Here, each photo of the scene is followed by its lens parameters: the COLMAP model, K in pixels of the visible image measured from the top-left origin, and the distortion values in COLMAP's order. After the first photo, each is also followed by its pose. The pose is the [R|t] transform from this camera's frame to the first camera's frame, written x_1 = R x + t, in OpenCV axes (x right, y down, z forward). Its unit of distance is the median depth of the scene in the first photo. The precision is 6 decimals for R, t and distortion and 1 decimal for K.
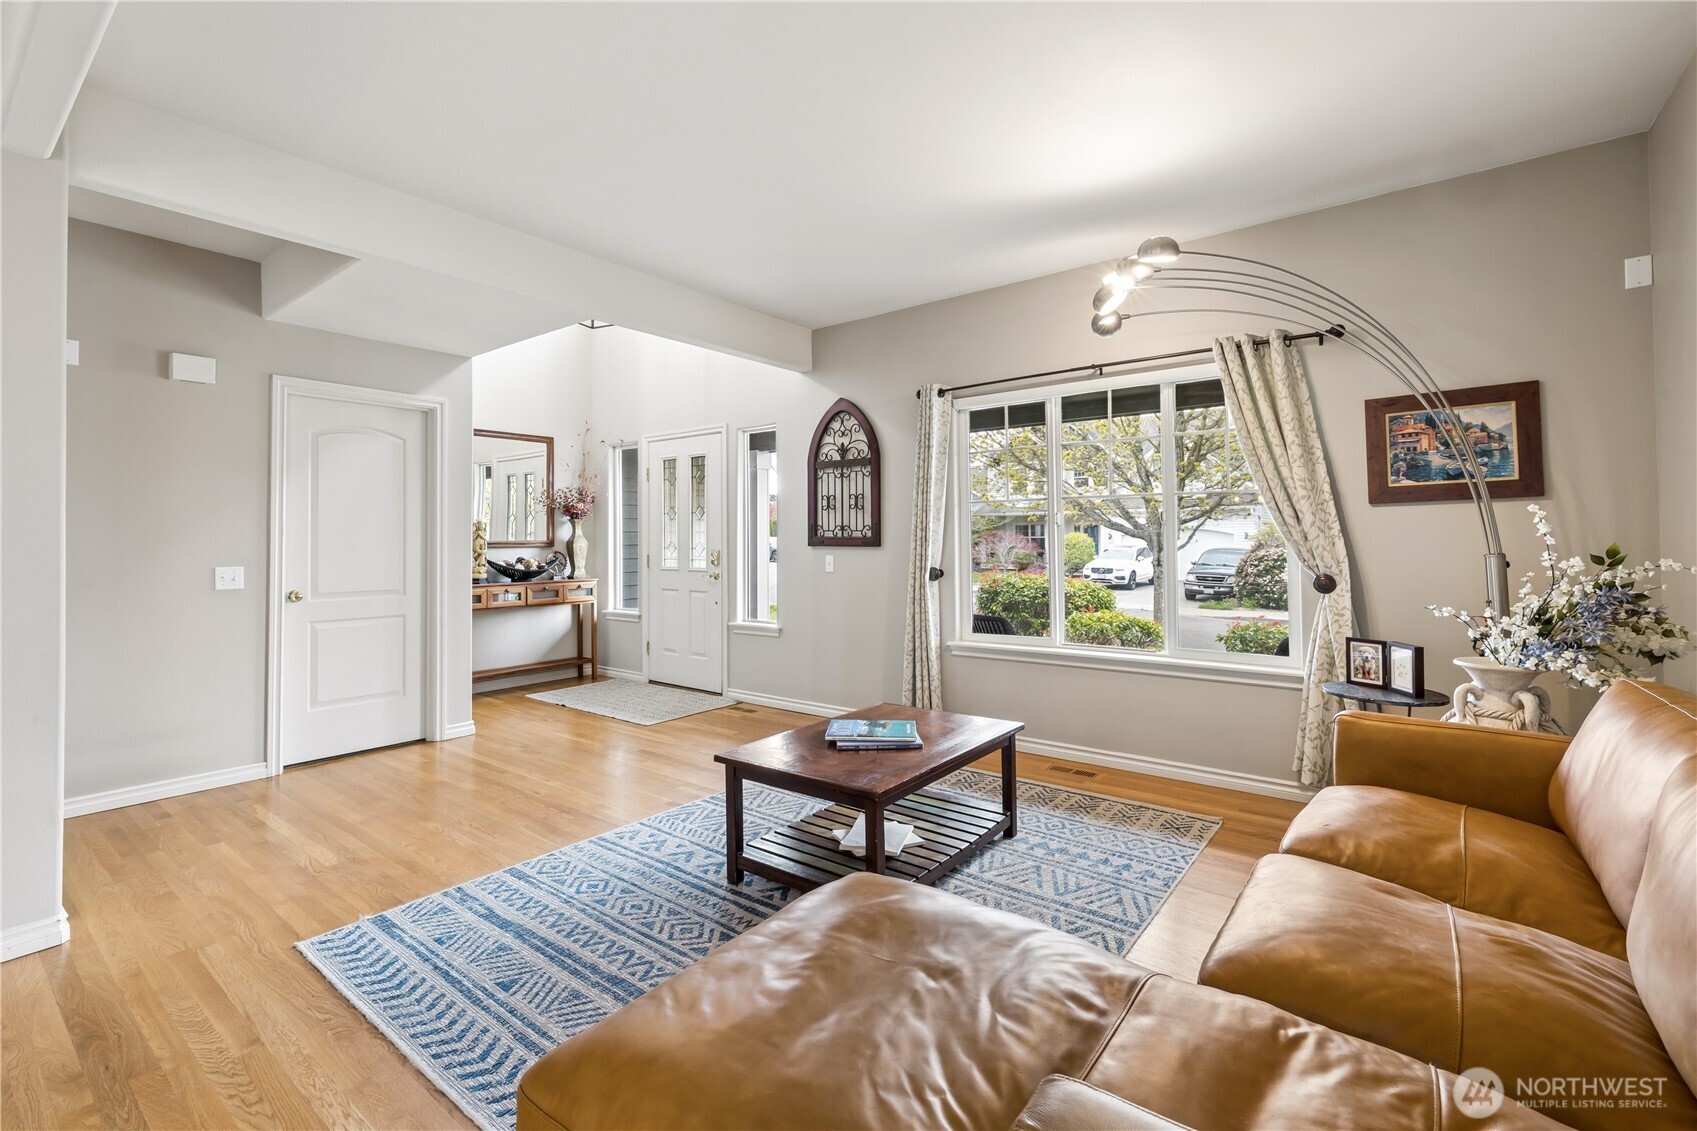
lens RADIAL K [[734.8, 0, 845.8], [0, 734.8, 532.0], [0, 0, 1]] dist [0.001351, 0.000872]
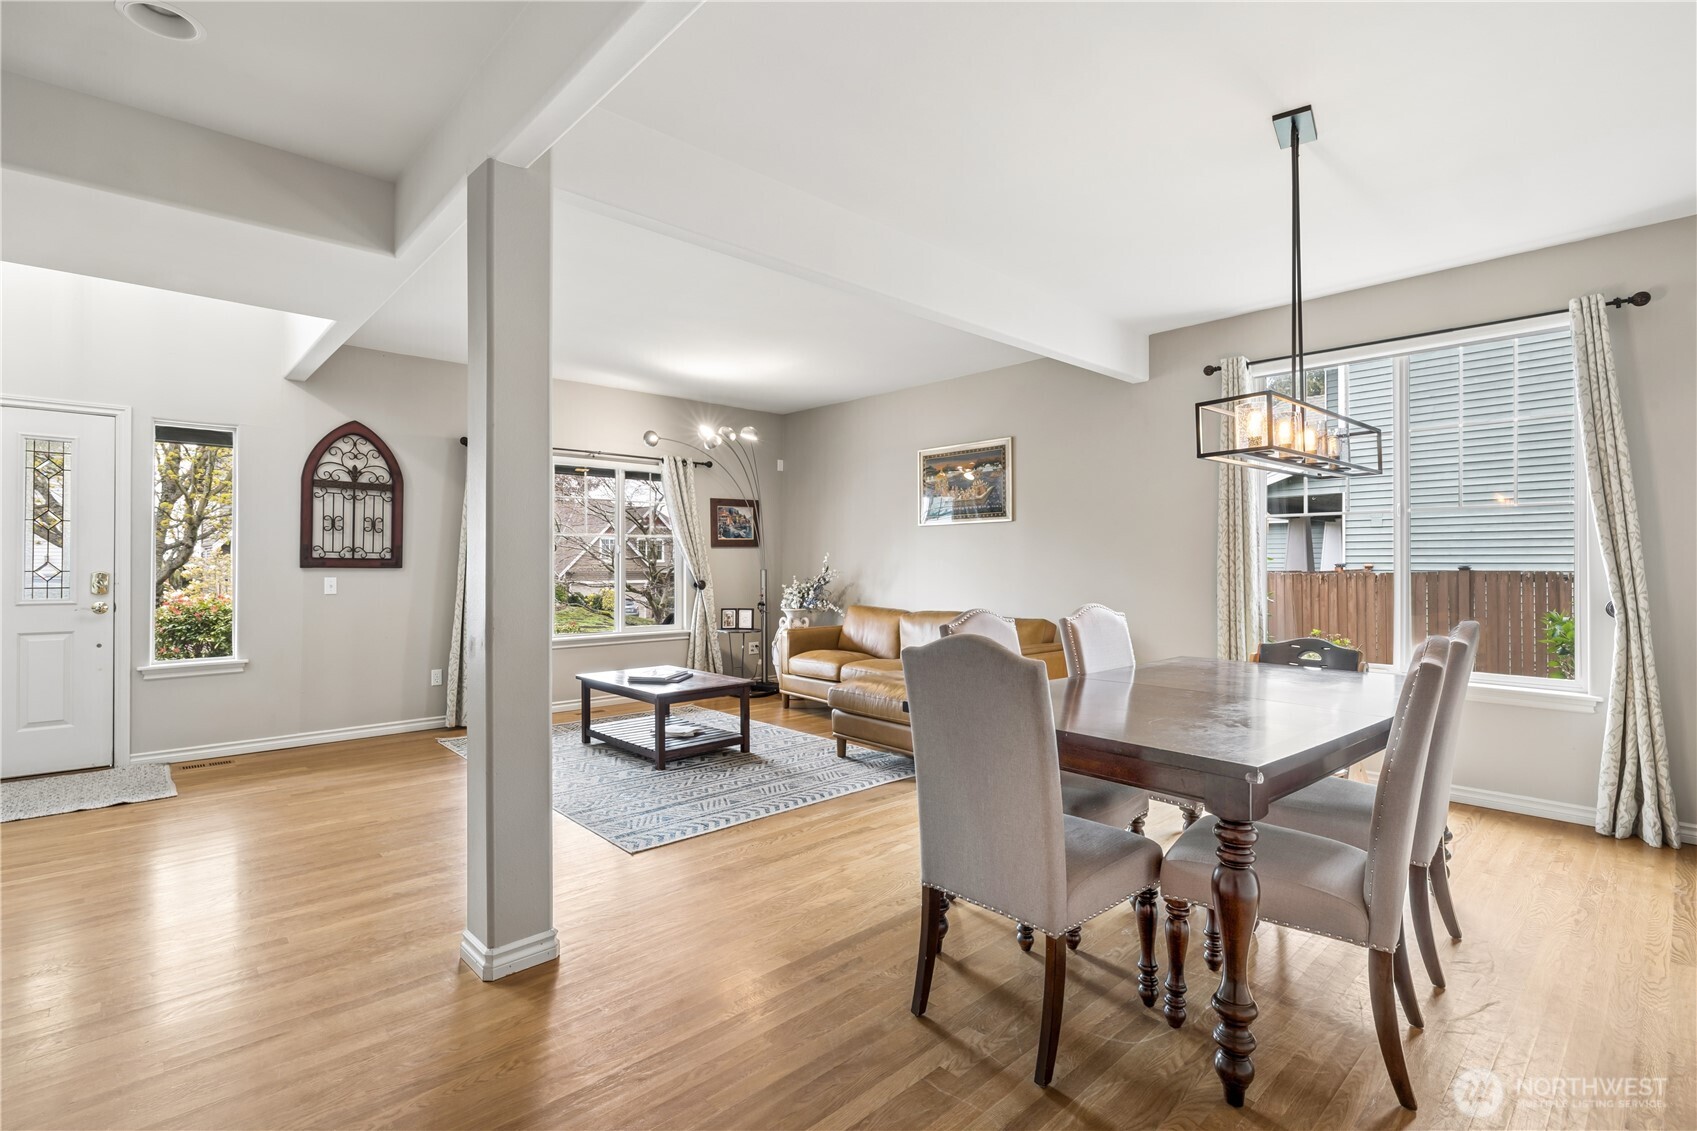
lens RADIAL K [[805.9, 0, 820.8], [0, 805.9, 557.6], [0, 0, 1]] dist [-0.003626, 0.000484]
pose [[0.179452, 0.009863, 0.983717, -1.107874], [-0.015737, 0.999851, -0.007154, 0.003577], [-0.983641, -0.014197, 0.179581, 0.193700]]
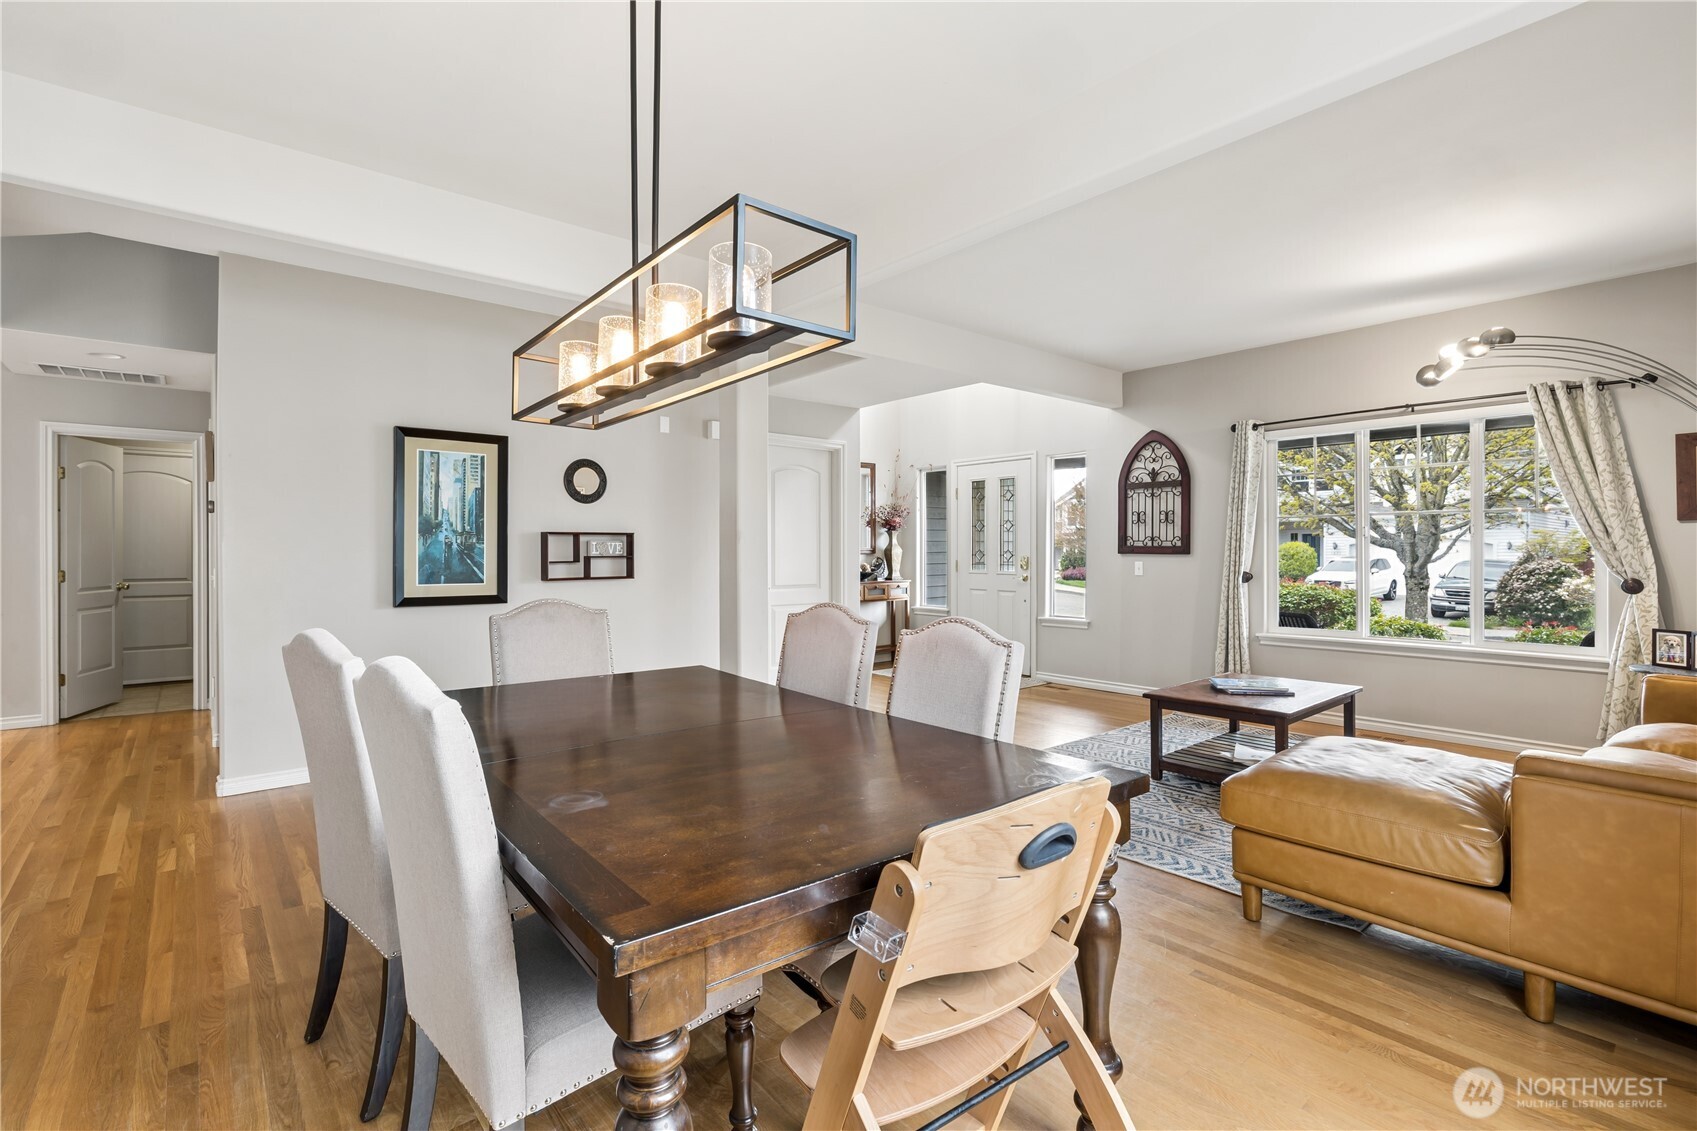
lens RADIAL K [[762.5, 0, 851.6], [0, 762.5, 558.2], [0, 0, 1]] dist [-0.004309, 0.002081]
pose [[0.978076, 0.006324, -0.208154, -0.257174], [-0.001431, 0.999719, 0.023649, -0.002741], [0.208245, -0.022833, 0.977810, -0.366035]]
